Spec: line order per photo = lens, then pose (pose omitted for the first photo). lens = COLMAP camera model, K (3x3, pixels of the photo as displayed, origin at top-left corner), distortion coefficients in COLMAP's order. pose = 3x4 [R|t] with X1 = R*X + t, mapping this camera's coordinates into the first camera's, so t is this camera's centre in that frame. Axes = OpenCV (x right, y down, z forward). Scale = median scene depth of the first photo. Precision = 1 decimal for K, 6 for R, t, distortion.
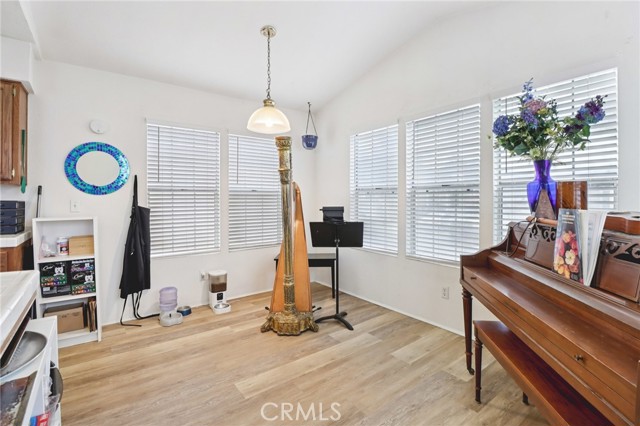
lens RADIAL K [[298.5, 0, 322.9], [0, 298.5, 203.5], [0, 0, 1]] dist [0.000538, -0.012538]
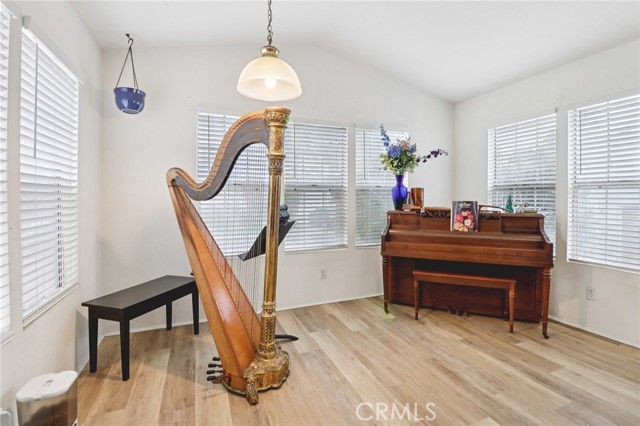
lens RADIAL K [[300.5, 0, 329.9], [0, 300.5, 198.7], [0, 0, 1]] dist [0.002371, -0.013751]
pose [[0.247922, -0.002609, 0.968777, -0.992836], [0.013196, 0.999913, -0.000684, -0.006392], [-0.968690, 0.012954, 0.247935, 0.861666]]
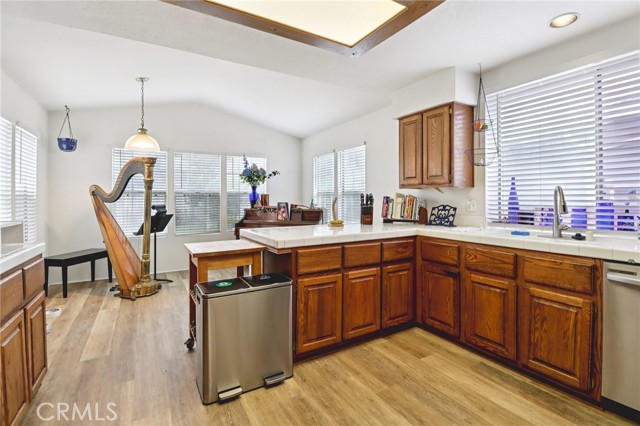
lens RADIAL K [[300.5, 0, 329.9], [0, 300.5, 198.7], [0, 0, 1]] dist [0.002371, -0.013751]
pose [[0.106091, 0.000744, 0.994356, -1.819779], [0.014726, 0.999889, -0.002320, -0.006621], [-0.994247, 0.014889, 0.106068, -0.017543]]
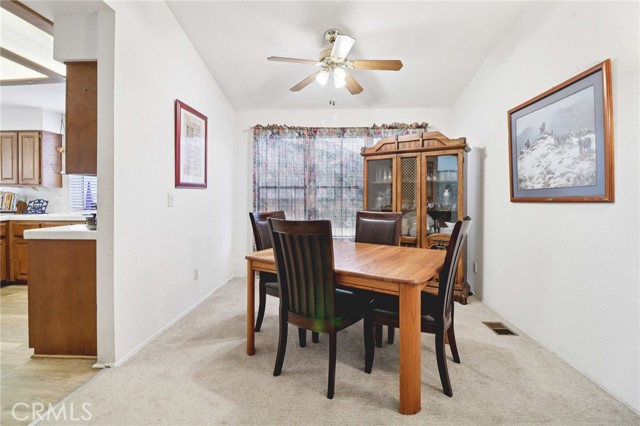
lens RADIAL K [[298.5, 0, 322.9], [0, 298.5, 203.5], [0, 0, 1]] dist [0.000538, -0.012538]
pose [[-0.764826, -0.008967, 0.644174, -3.145108], [0.007743, 0.999703, 0.023109, 0.025579], [-0.644190, 0.022662, -0.764530, -0.117859]]
